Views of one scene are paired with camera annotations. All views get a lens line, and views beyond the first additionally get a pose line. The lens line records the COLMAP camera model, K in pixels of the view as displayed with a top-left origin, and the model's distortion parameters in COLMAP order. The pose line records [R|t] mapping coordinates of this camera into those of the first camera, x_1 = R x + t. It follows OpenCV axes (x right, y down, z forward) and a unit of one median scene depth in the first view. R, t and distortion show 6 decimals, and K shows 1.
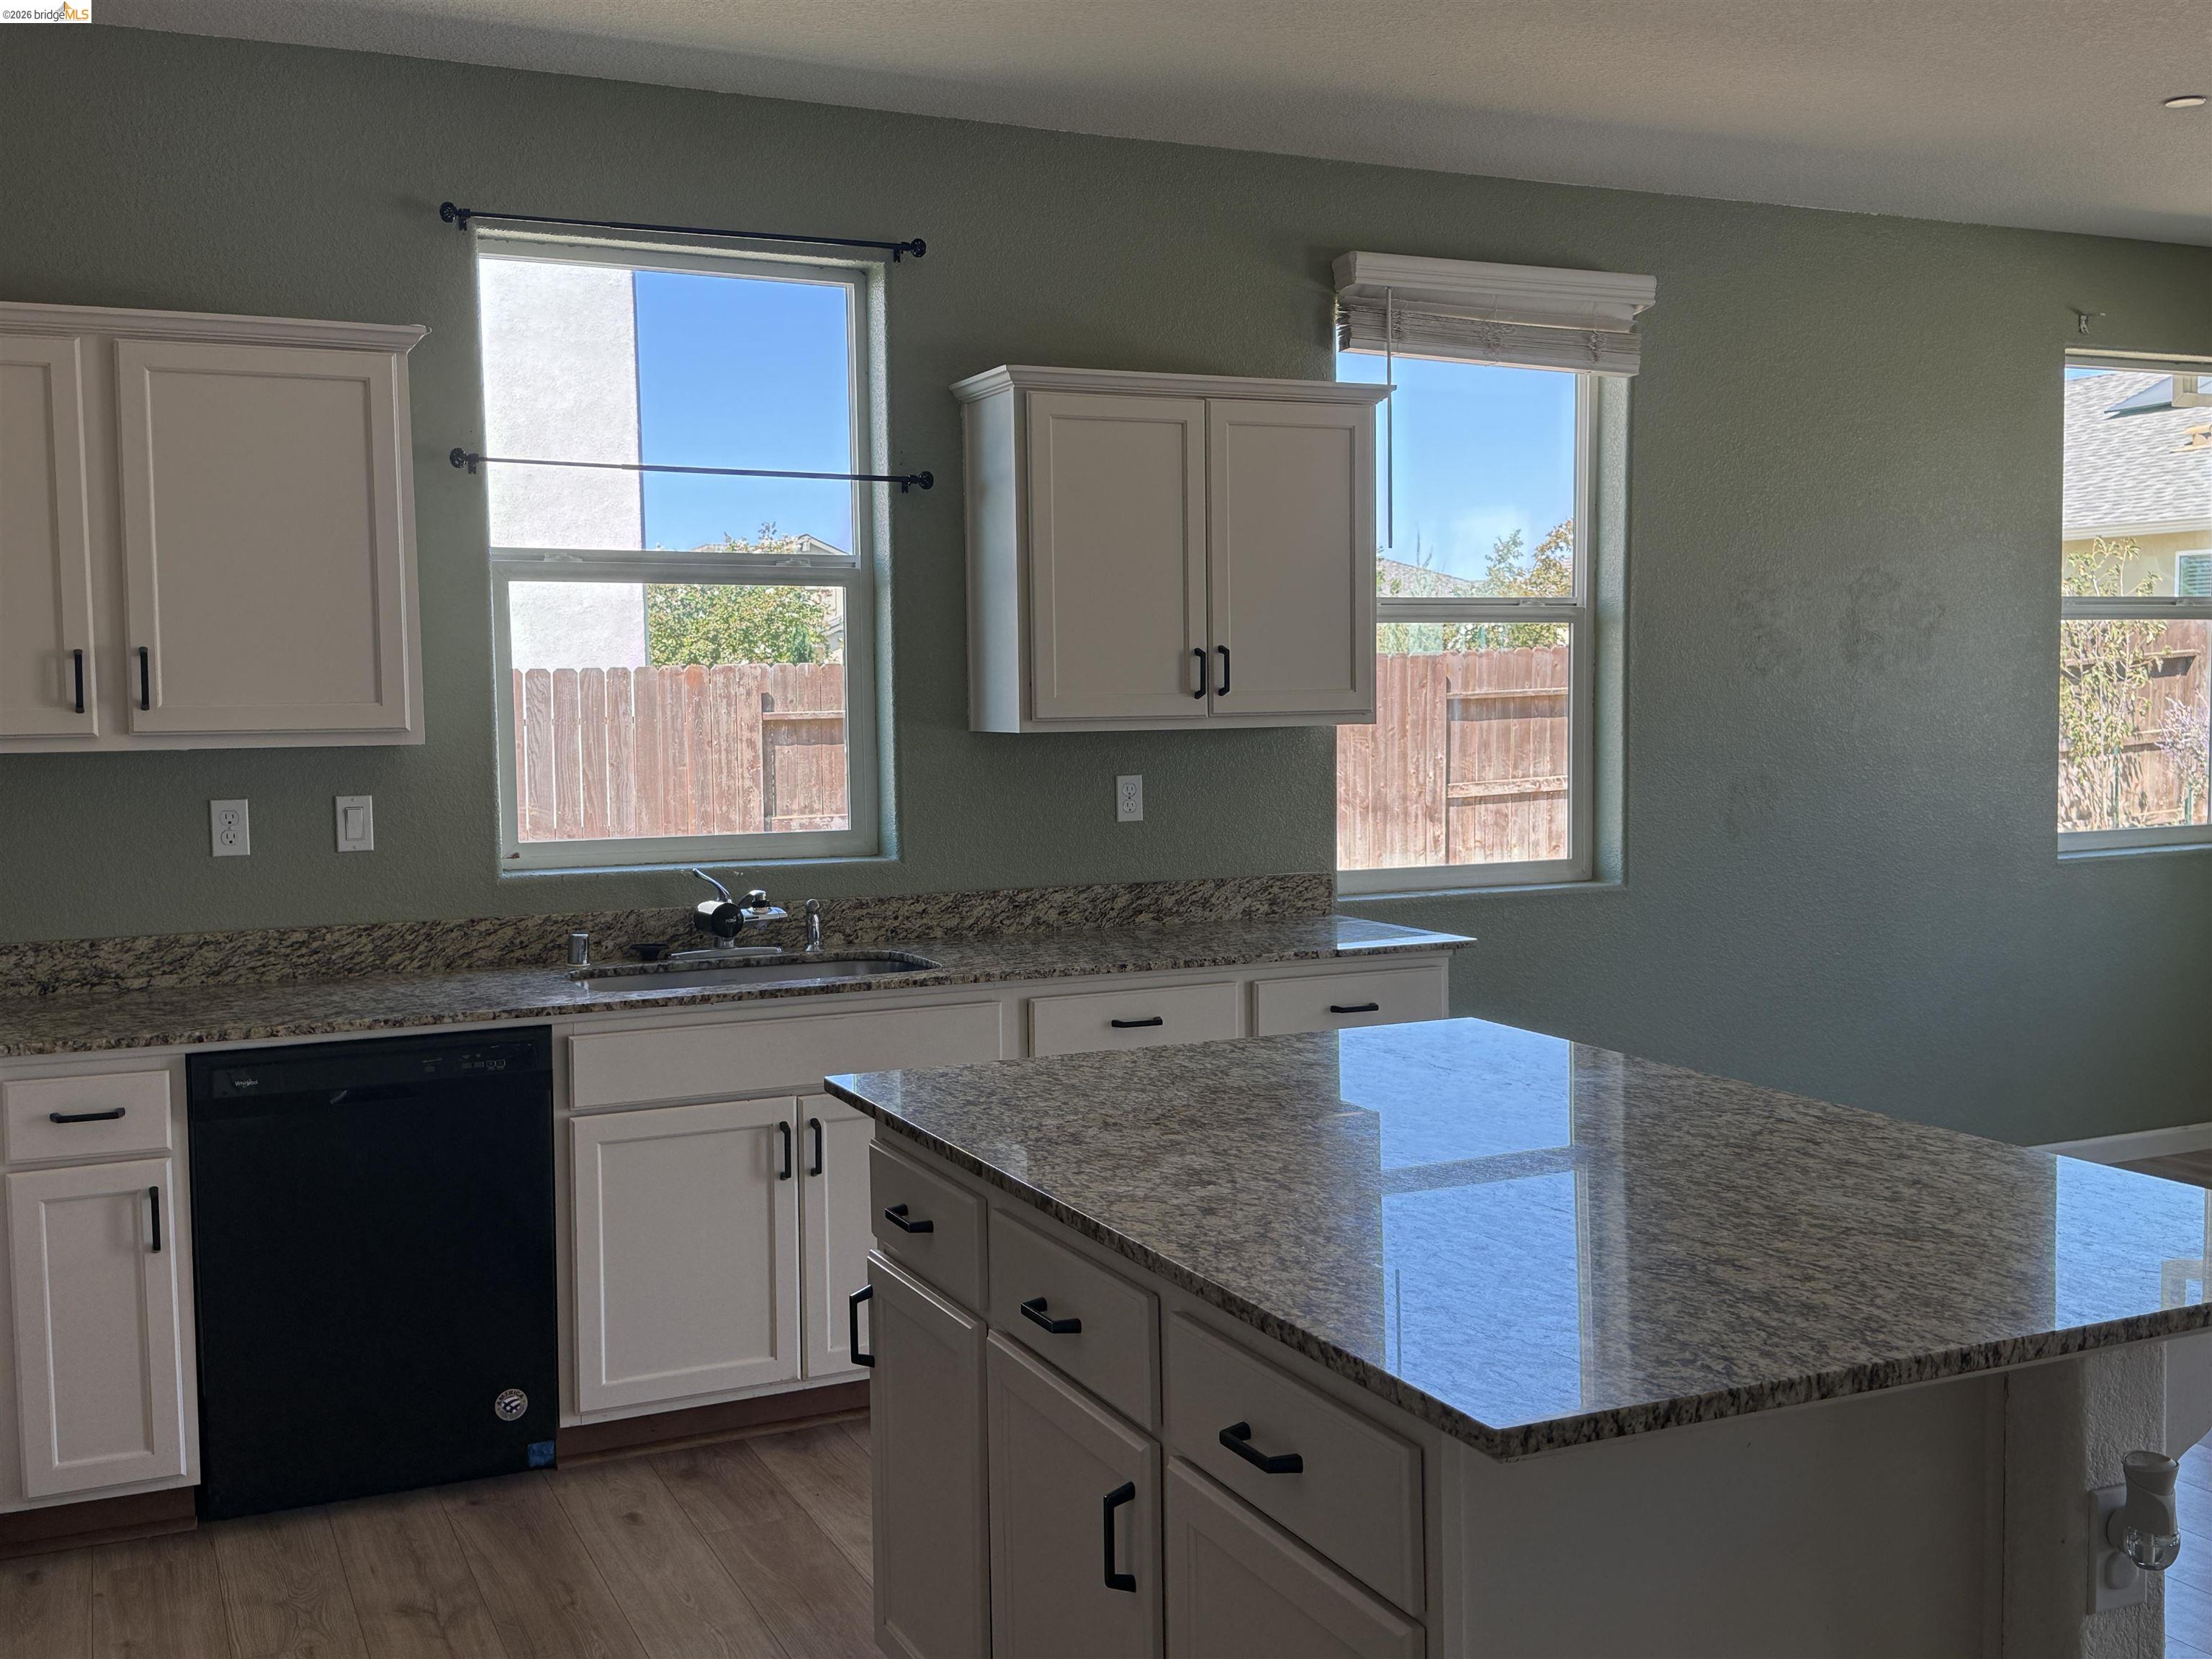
lens RADIAL K [[2193.7, 0, 1106.0], [0, 2193.7, 829.5], [0, 0, 1]] dist [0.127992, -0.209571]
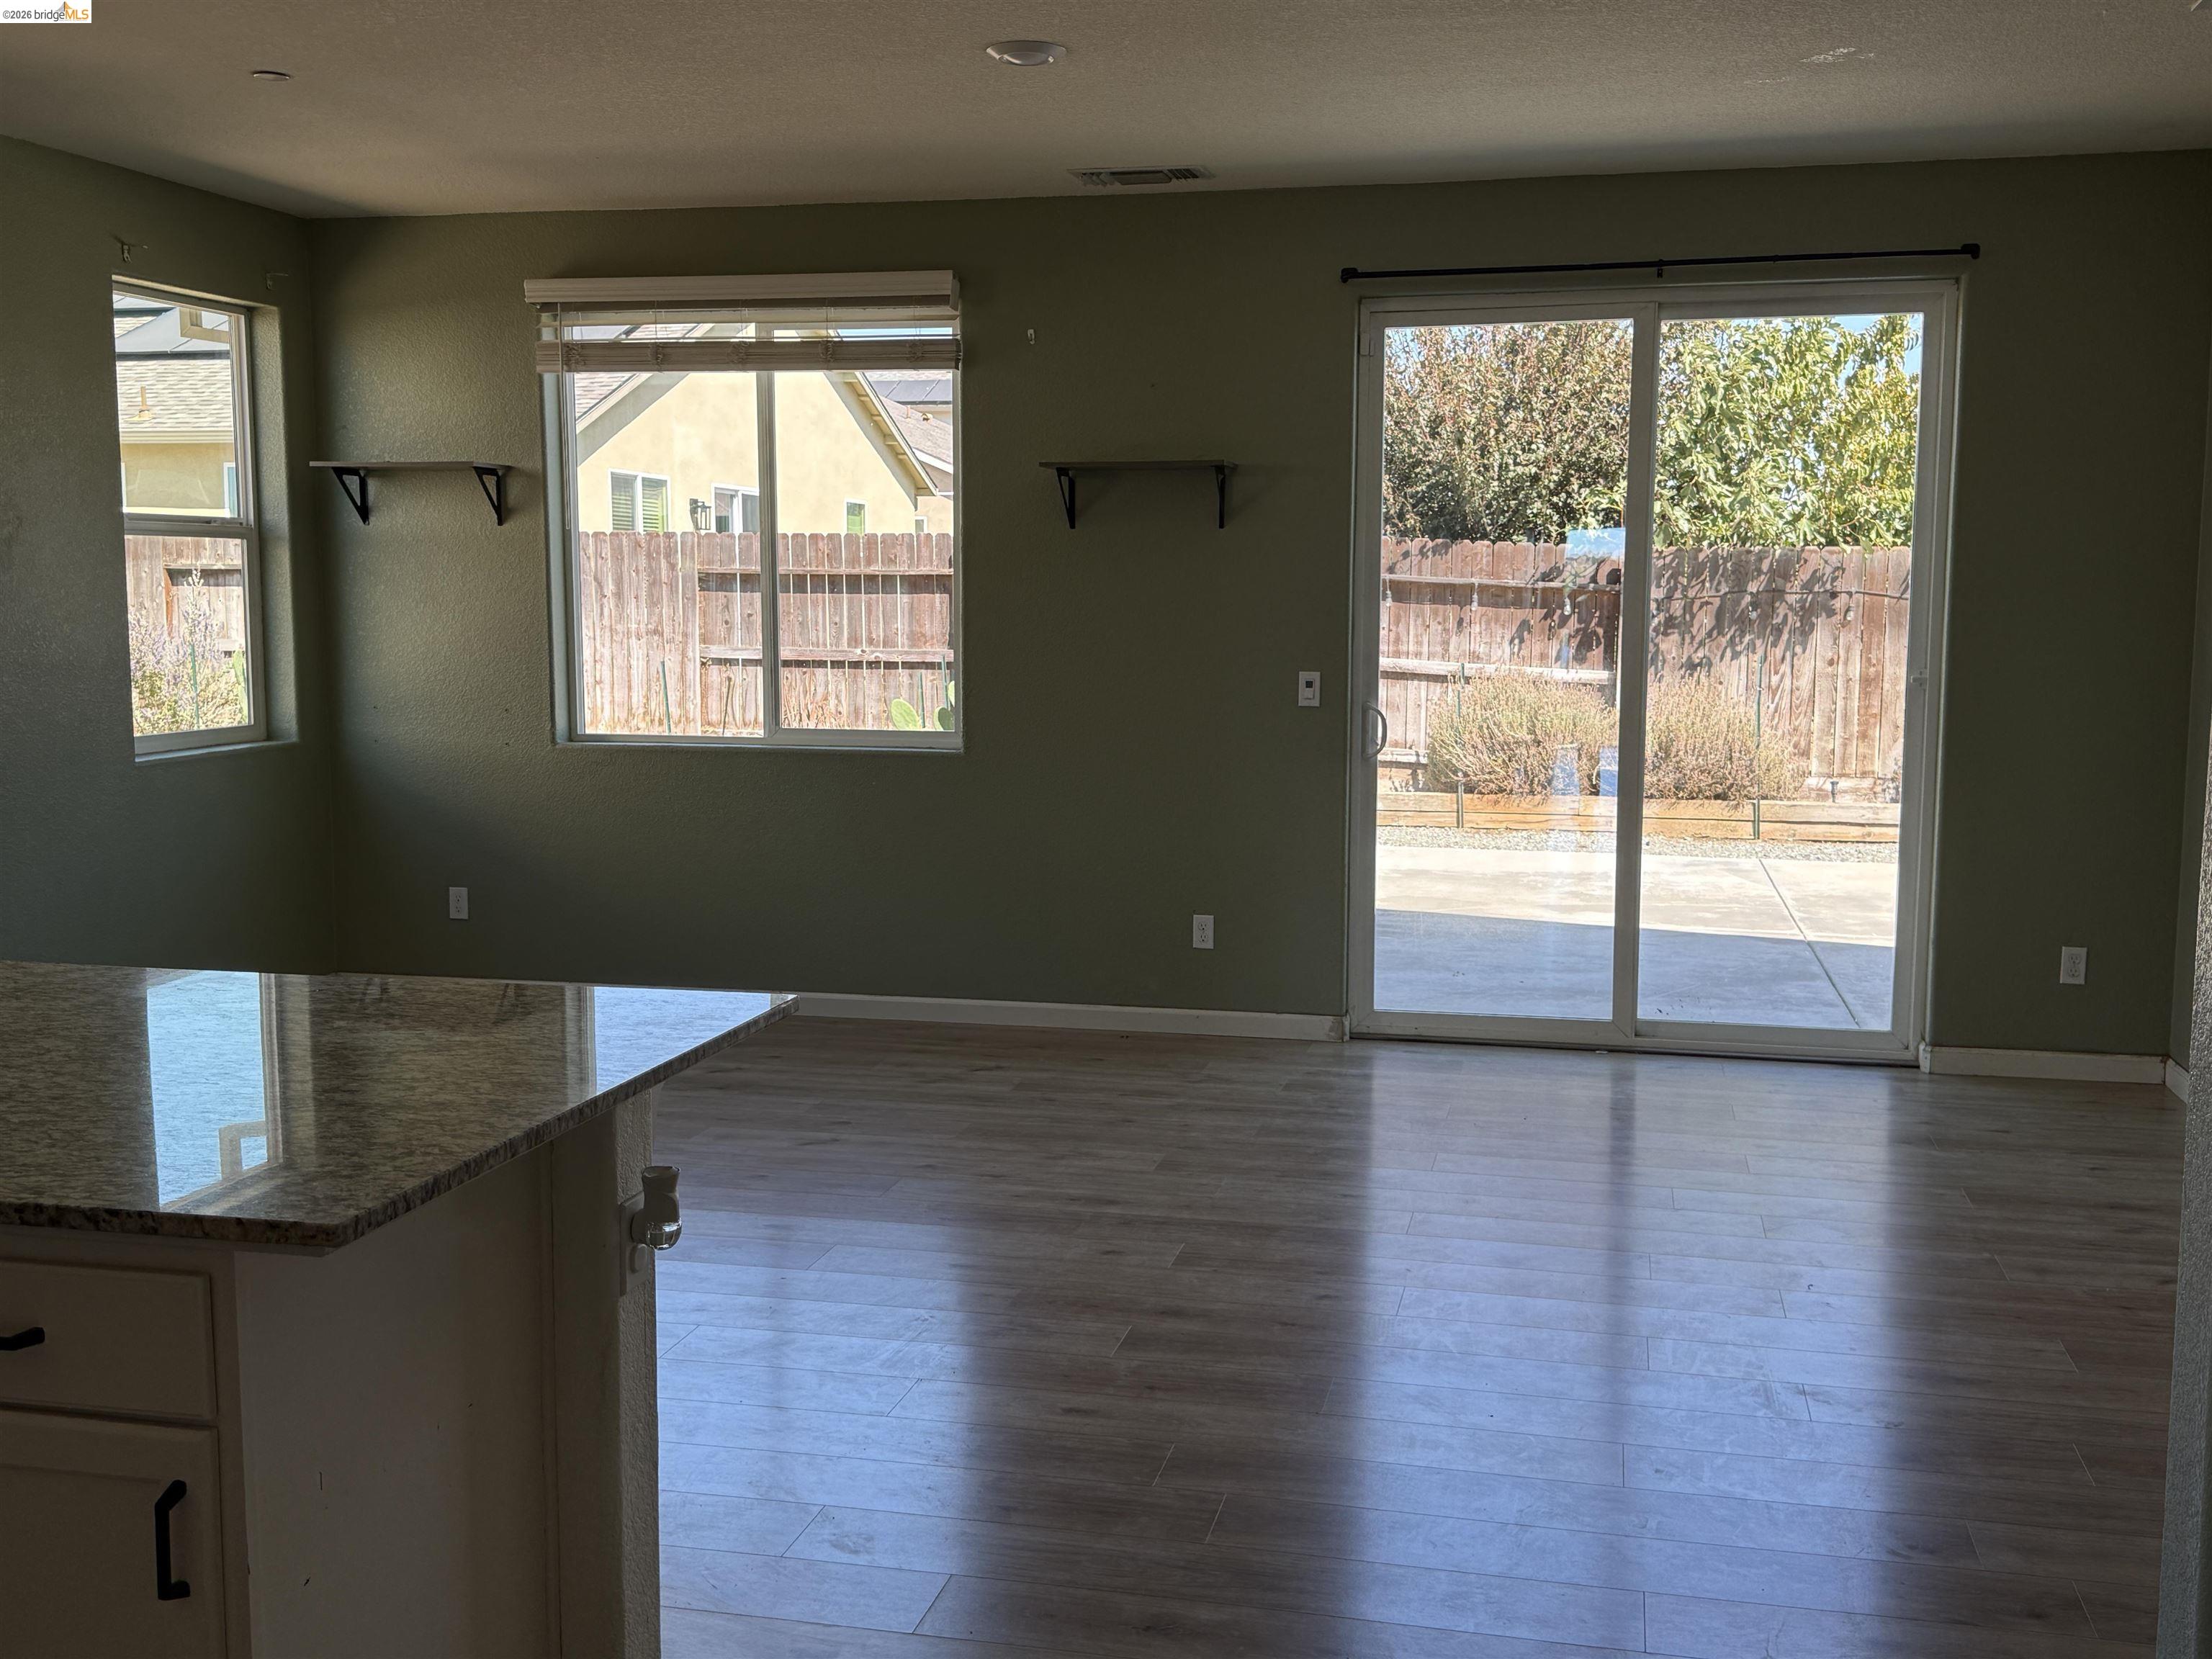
lens RADIAL K [[2245.8, 0, 1106.0], [0, 2245.8, 829.5], [0, 0, 1]] dist [-0.009451, -0.011448]
pose [[0.616420, -0.075722, 0.783768, -0.428177], [0.044970, 0.997126, 0.060966, 0.004285], [-0.786132, -0.002335, 0.618054, -0.057673]]
